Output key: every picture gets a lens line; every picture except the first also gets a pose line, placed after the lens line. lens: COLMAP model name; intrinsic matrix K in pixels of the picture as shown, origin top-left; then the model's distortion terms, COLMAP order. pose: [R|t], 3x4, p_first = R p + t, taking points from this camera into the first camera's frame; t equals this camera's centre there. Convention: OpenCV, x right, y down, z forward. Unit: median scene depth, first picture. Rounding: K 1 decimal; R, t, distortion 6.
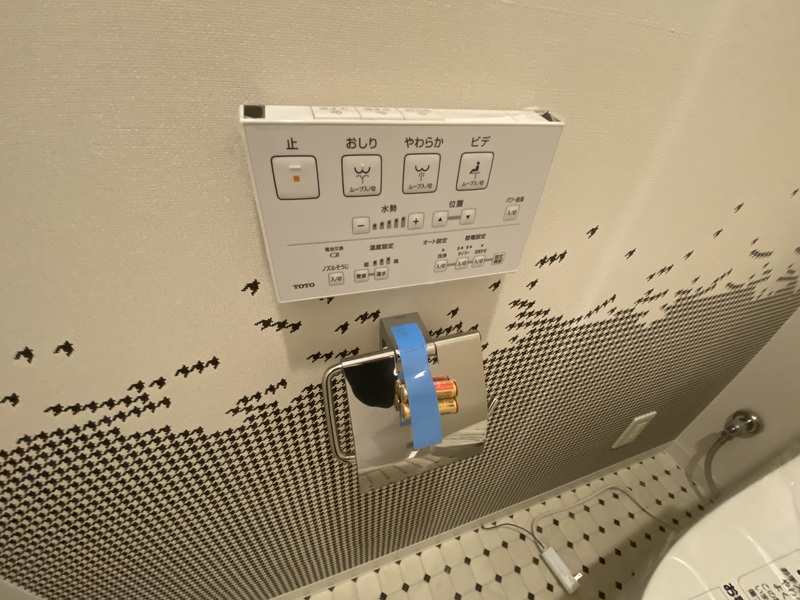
lens RADIAL K [[322.3, 0, 399.8], [0, 322.3, 294.9], [0, 0, 1]] dist [0.015494, -0.016429]
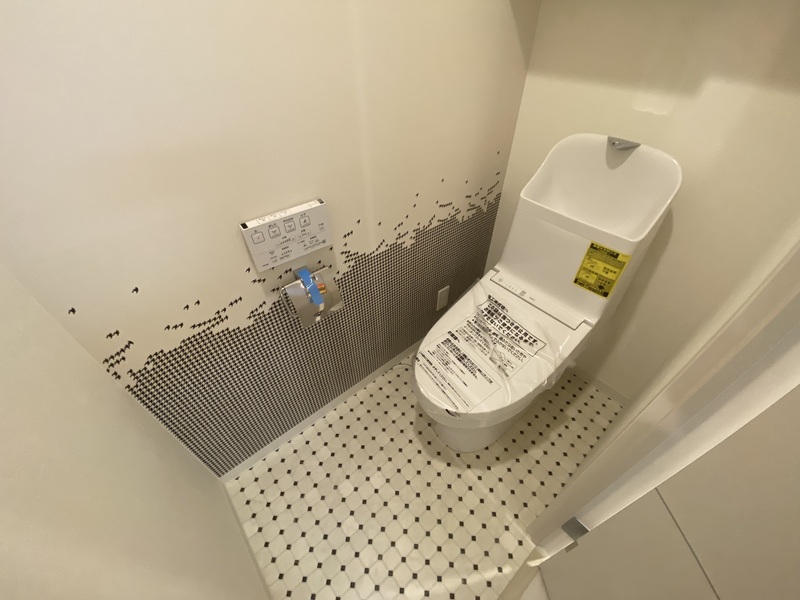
lens RADIAL K [[322.3, 0, 399.8], [0, 322.3, 294.9], [0, 0, 1]] dist [0.015494, -0.016429]
pose [[0.933096, -0.285617, 0.218531, 0.147570], [0.257491, 0.954806, 0.148469, 0.101833], [-0.251060, -0.082266, 0.964469, -2.097255]]
